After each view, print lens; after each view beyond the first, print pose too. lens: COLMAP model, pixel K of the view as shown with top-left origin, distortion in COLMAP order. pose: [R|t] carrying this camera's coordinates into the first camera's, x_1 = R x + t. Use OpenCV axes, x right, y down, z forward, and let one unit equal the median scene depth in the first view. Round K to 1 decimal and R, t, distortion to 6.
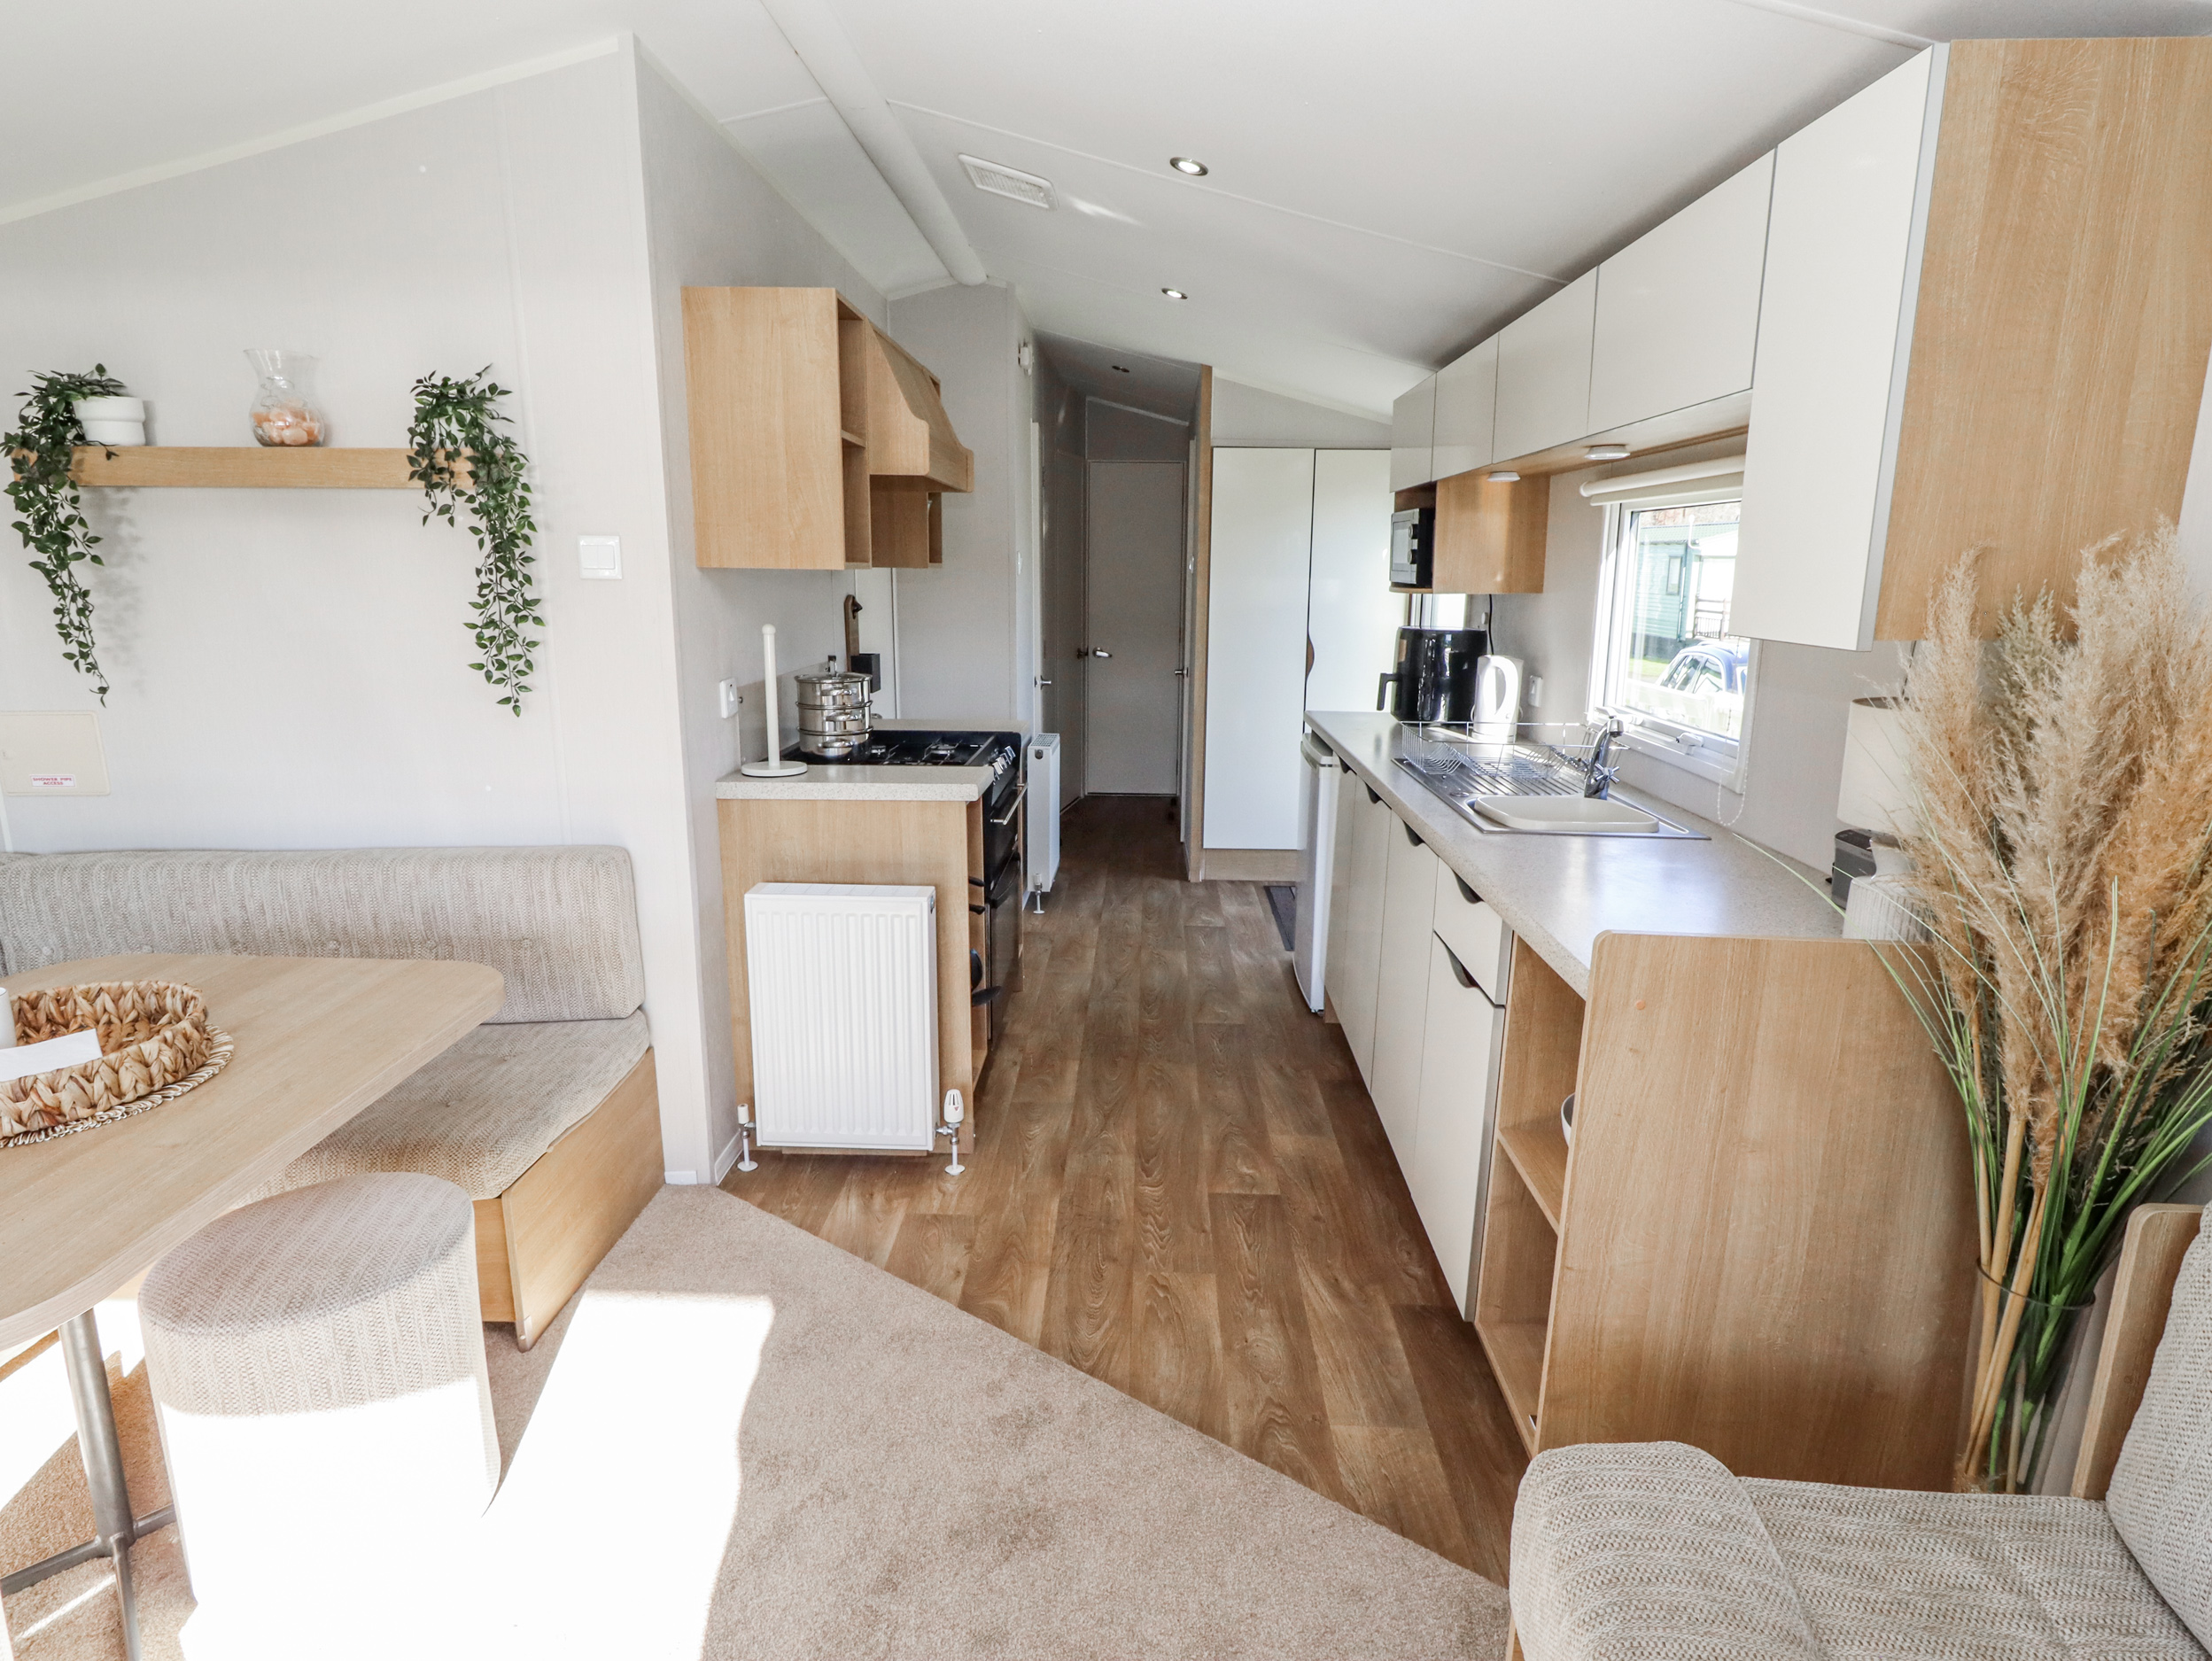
lens RADIAL K [[1154.0, 0, 1127.8], [0, 1154.0, 794.3], [0, 0, 1]] dist [0.002484, 0.000171]
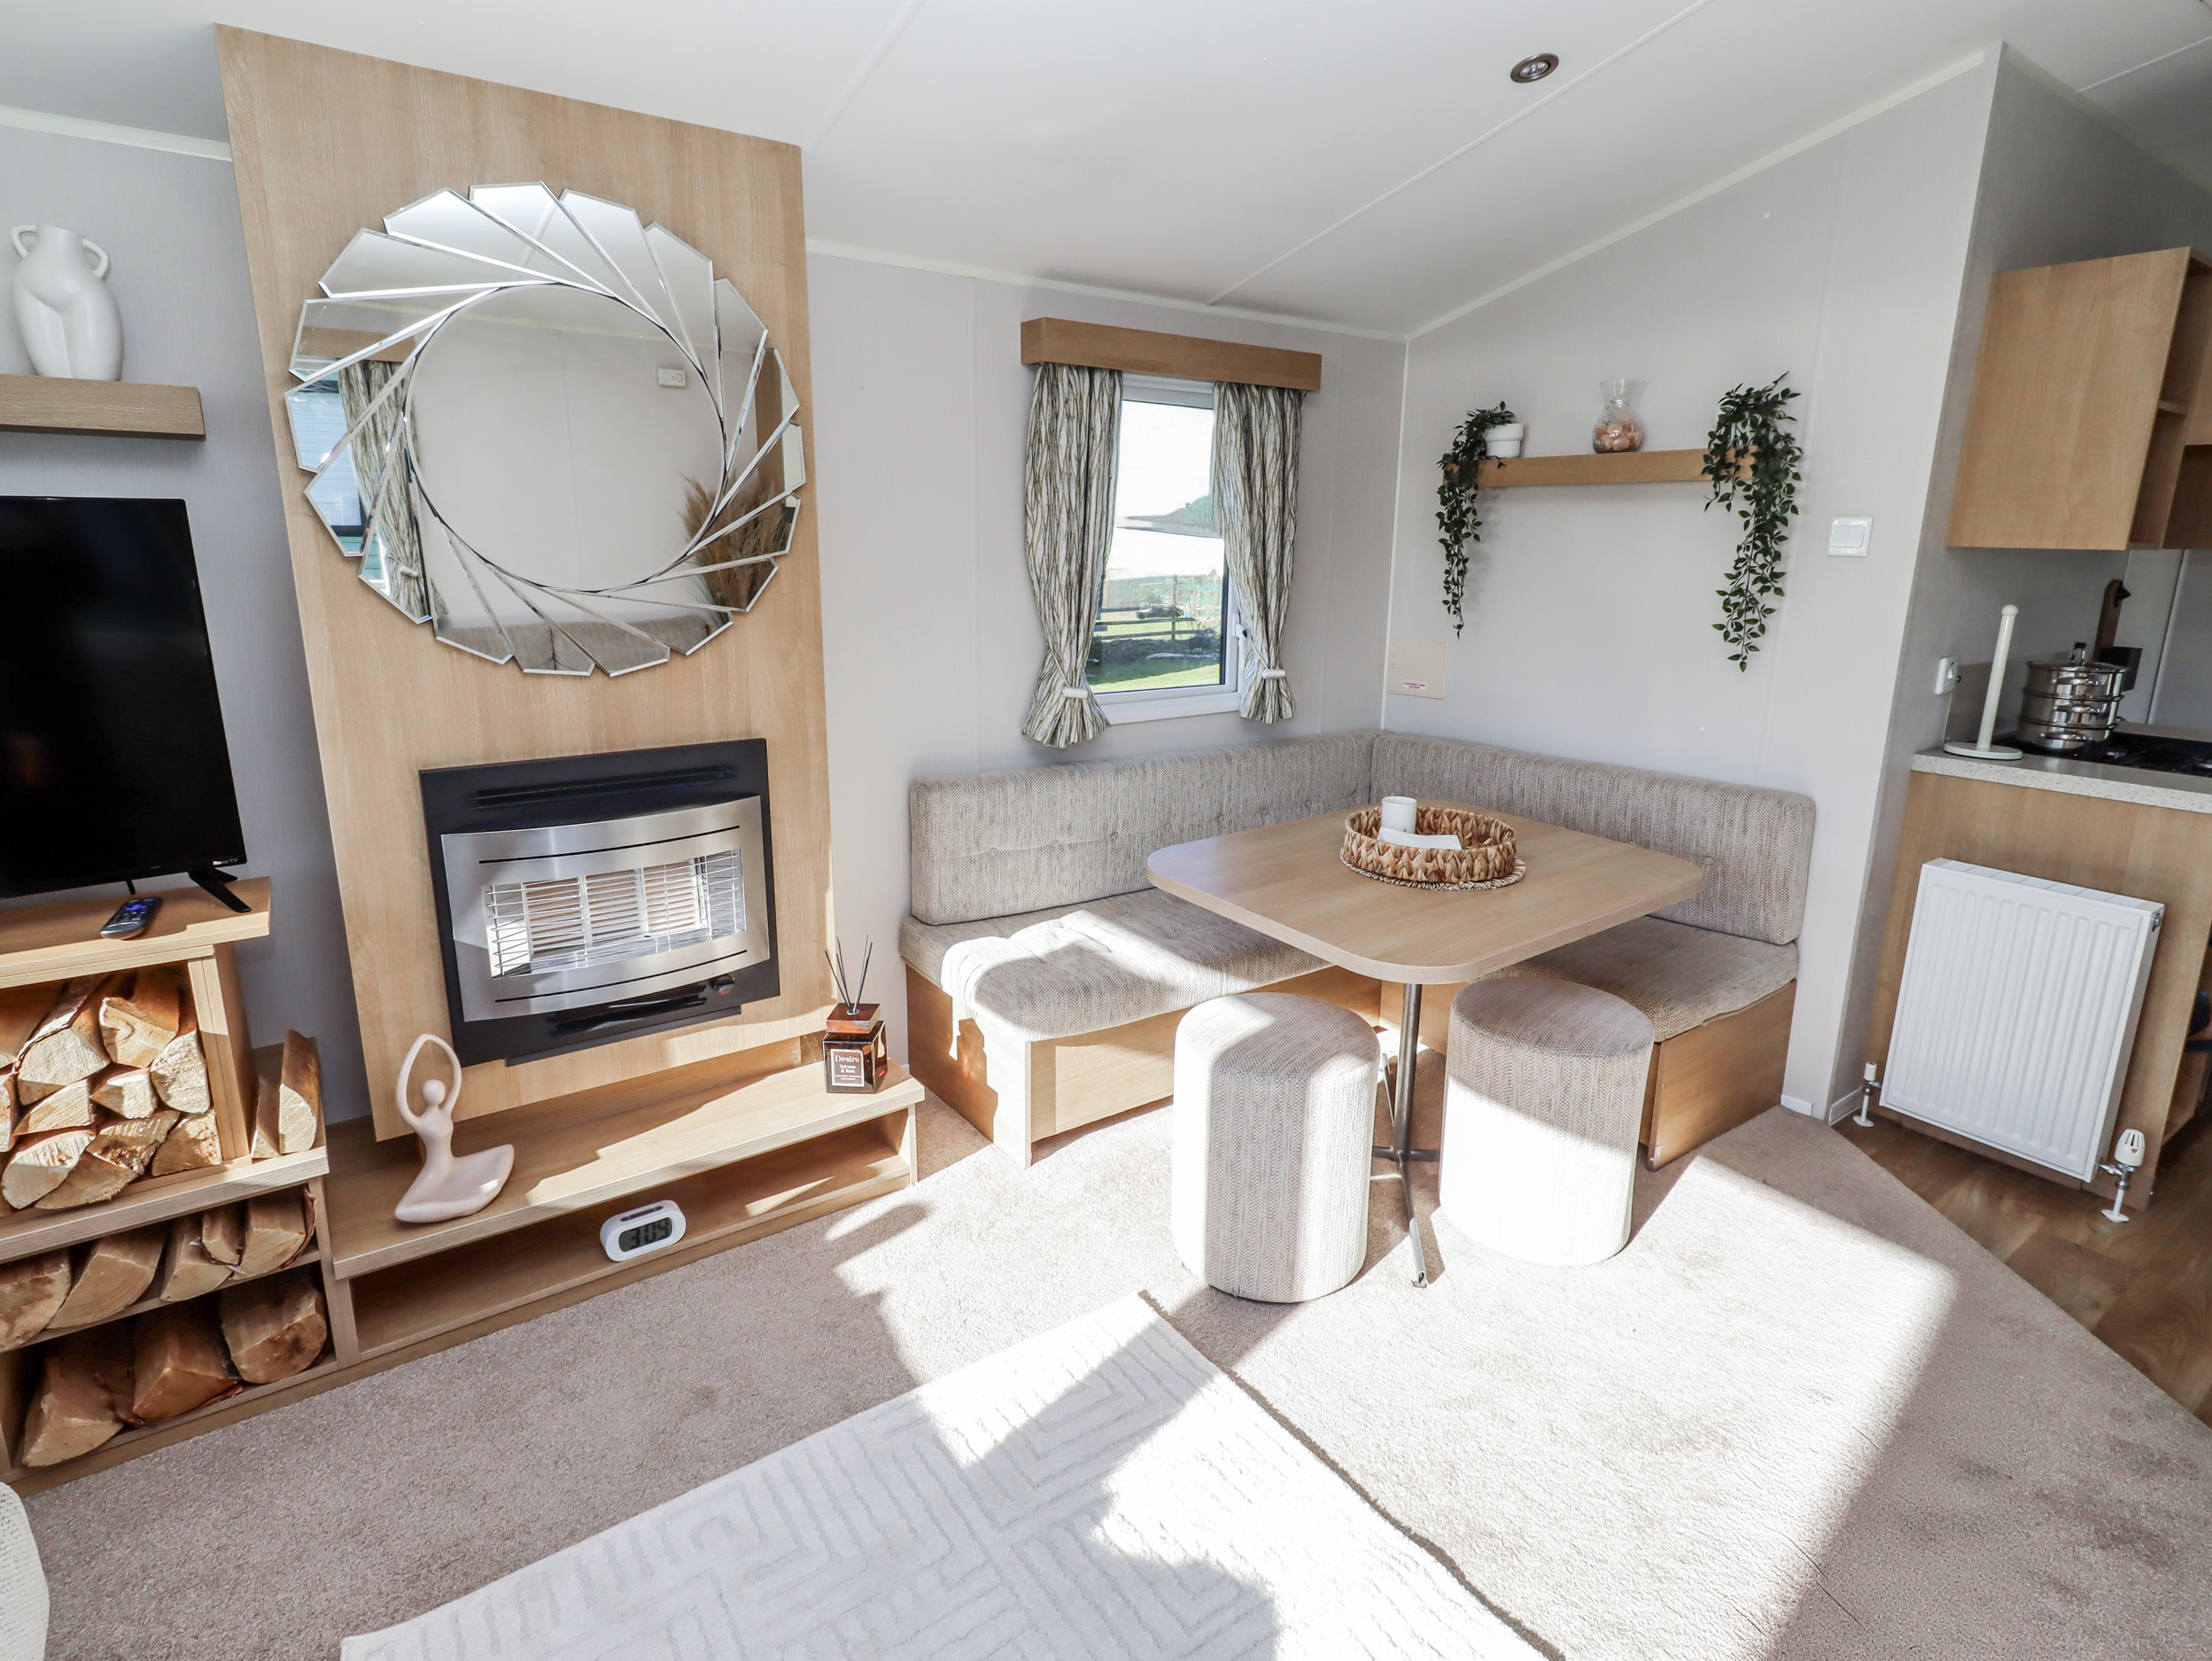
lens RADIAL K [[1154.0, 0, 1127.8], [0, 1154.0, 794.3], [0, 0, 1]] dist [0.002484, 0.000171]
pose [[0.606779, 0.176234, -0.775087, 0.029429], [-0.165306, 0.981770, 0.093818, 0.050100], [0.777491, 0.071199, 0.624850, -0.223866]]
